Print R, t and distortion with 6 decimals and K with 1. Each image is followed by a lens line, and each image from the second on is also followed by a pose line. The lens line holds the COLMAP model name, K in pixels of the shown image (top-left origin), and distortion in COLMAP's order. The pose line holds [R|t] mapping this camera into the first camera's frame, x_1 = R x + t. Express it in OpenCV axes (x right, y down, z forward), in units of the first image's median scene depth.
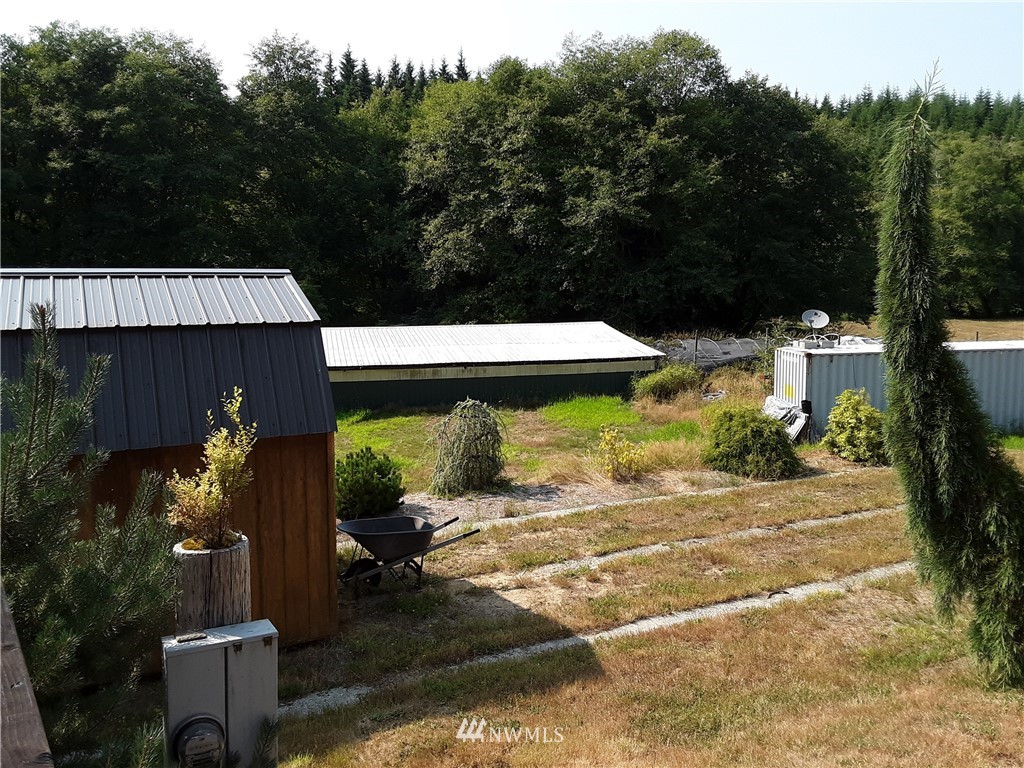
lens RADIAL K [[840.1, 0, 508.2], [0, 840.1, 377.9], [0, 0, 1]] dist [0.088635, -0.131423]
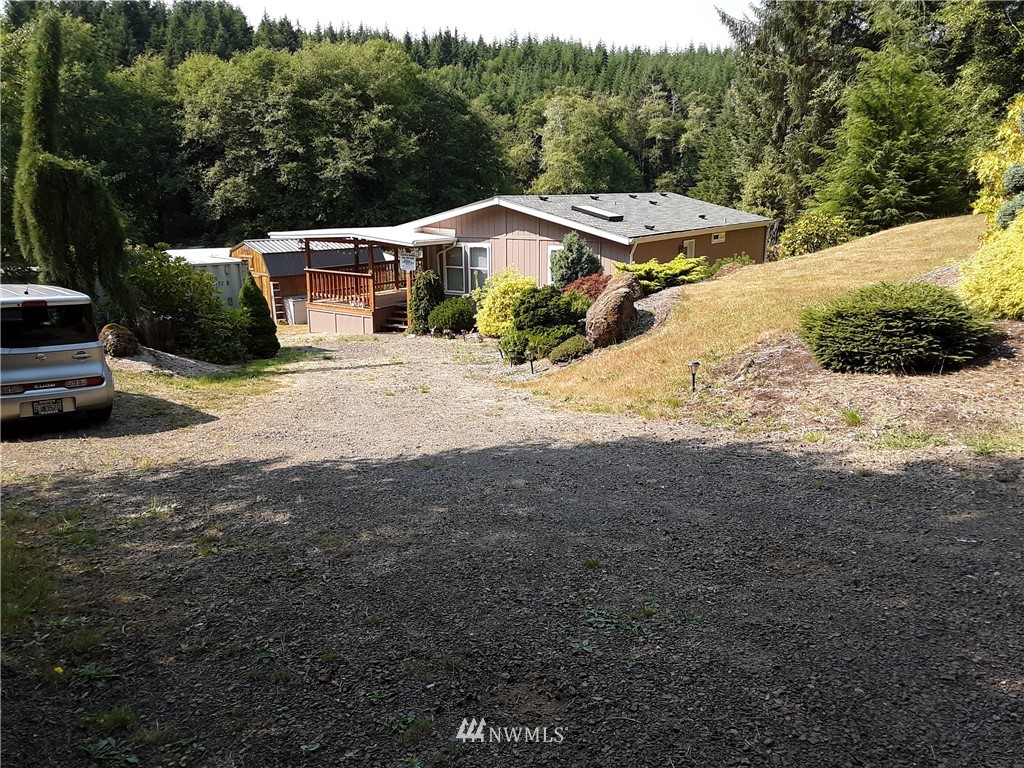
lens RADIAL K [[840.1, 0, 508.2], [0, 840.1, 377.9], [0, 0, 1]] dist [0.088635, -0.131423]
pose [[0.930360, -0.080928, 0.357604, -0.179345], [0.045461, 0.993272, 0.106509, 0.027254], [-0.363817, -0.082834, 0.927780, -0.523271]]
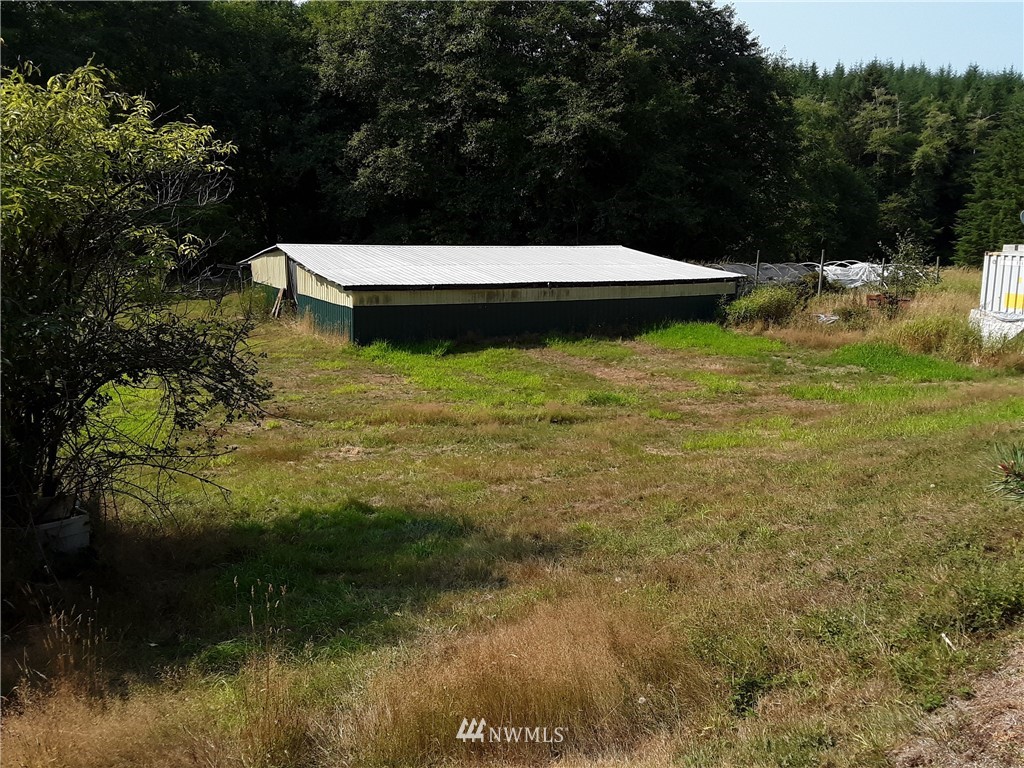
lens RADIAL K [[833.2, 0, 512.0], [0, 833.2, 384.0], [0, 0, 1]] dist [0.142931, -0.235226]
pose [[0.966070, -0.026393, 0.256929, -0.180597], [0.011155, 0.998101, 0.060587, 0.018859], [-0.258040, -0.055665, 0.964529, 0.128595]]
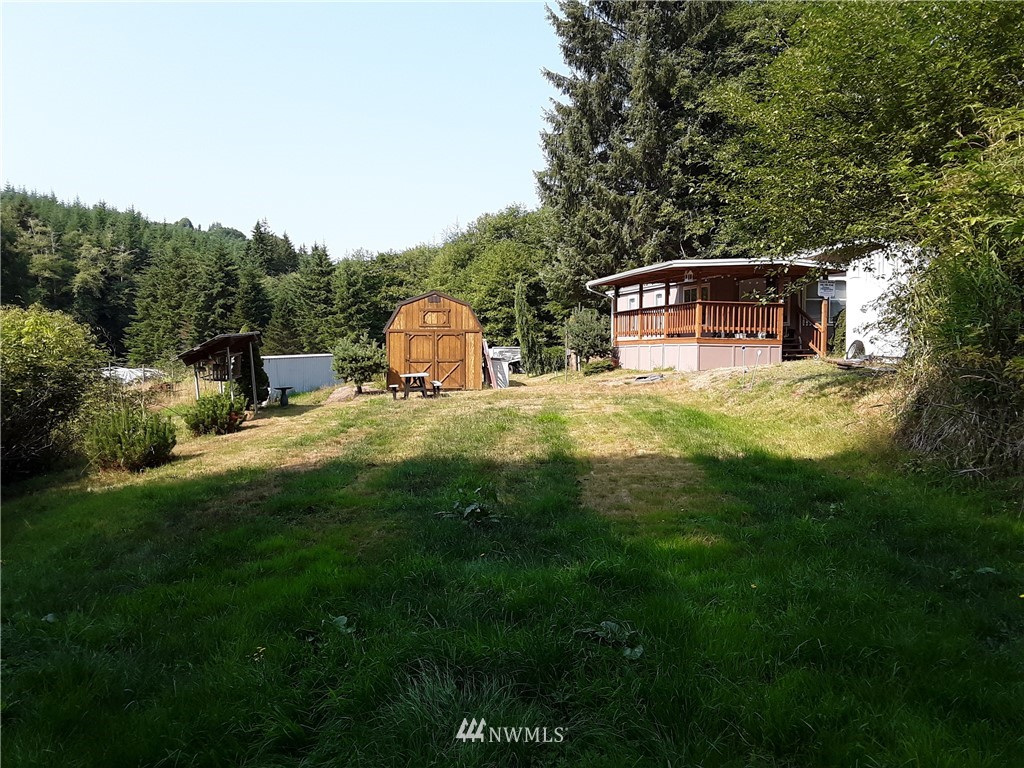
lens RADIAL K [[840.1, 0, 508.2], [0, 840.1, 377.9], [0, 0, 1]] dist [0.088635, -0.131423]
pose [[0.361596, -0.026330, 0.931963, -0.560603], [0.110122, 0.993810, -0.014649, 0.047783], [-0.925809, 0.107927, 0.362257, -0.108124]]
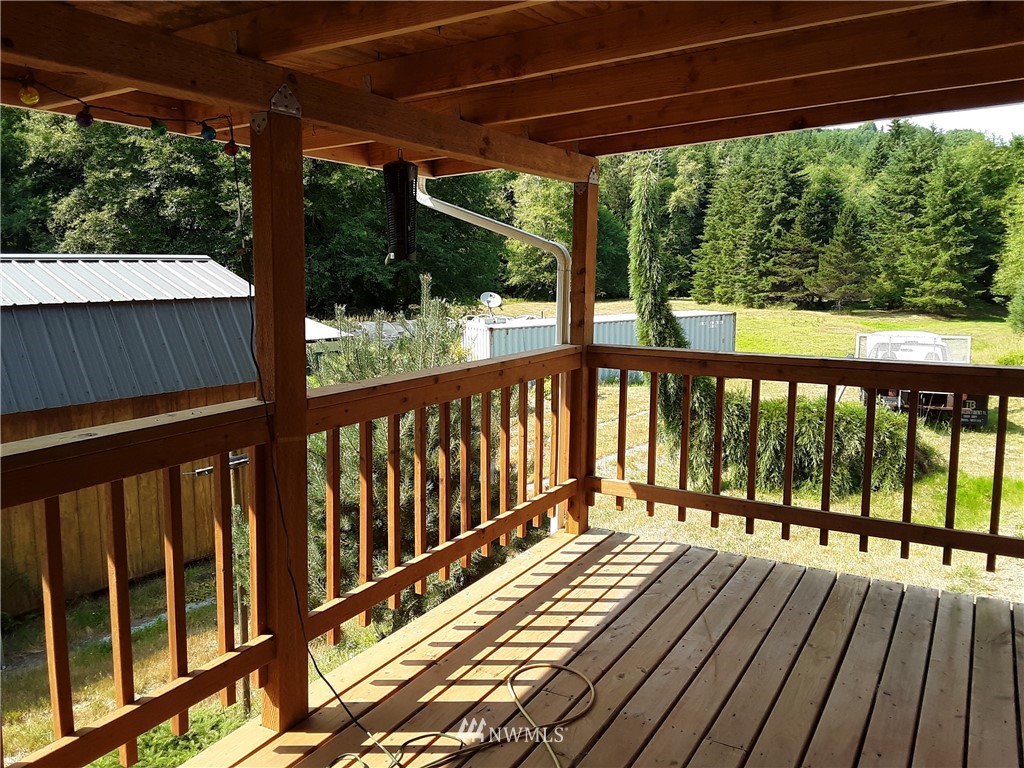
lens RADIAL K [[833.2, 0, 512.0], [0, 833.2, 384.0], [0, 0, 1]] dist [0.142931, -0.235226]
pose [[0.905427, -0.056553, 0.420718, -0.054708], [0.046795, 0.998343, 0.033489, 0.005695], [-0.421915, -0.010635, 0.906573, -0.045734]]
